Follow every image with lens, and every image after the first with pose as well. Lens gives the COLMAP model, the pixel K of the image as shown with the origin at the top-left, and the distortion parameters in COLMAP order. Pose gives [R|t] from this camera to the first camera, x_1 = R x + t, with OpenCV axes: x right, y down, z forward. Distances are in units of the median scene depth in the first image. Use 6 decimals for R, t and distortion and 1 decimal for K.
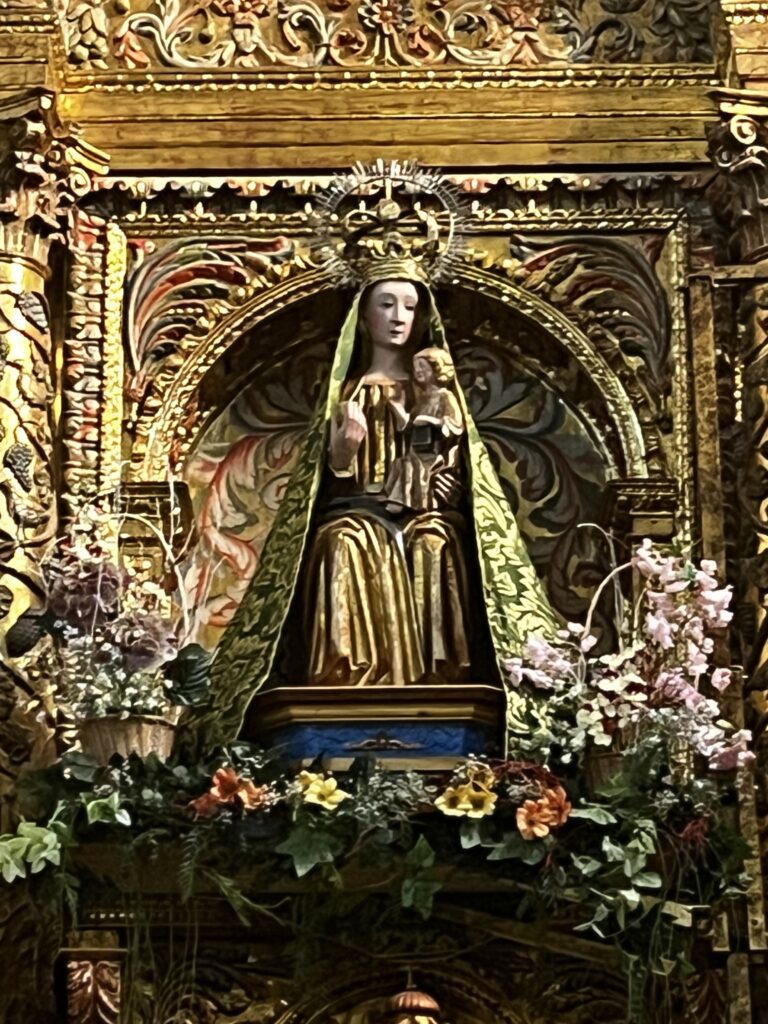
lens RADIAL K [[3702.7, 0, 382.7], [0, 3702.7, 511.4], [0, 0, 1]] dist [0.024520, 0.000000]
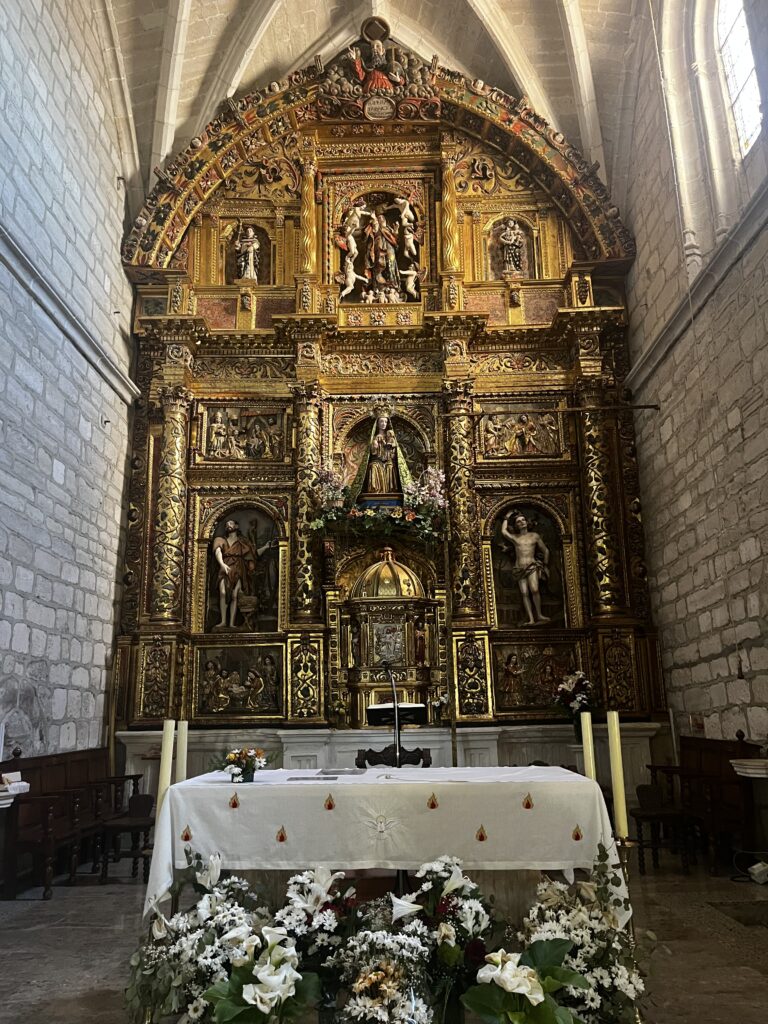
lens RADIAL K [[764.6, 0, 388.0], [0, 764.6, 513.6], [0, 0, 1]] dist [0.015430, -0.020024]
pose [[0.999944, -0.007479, 0.007554, 0.000991], [0.006684, 0.994940, 0.100247, -0.034858], [-0.008265, -0.100191, 0.994934, -0.125793]]
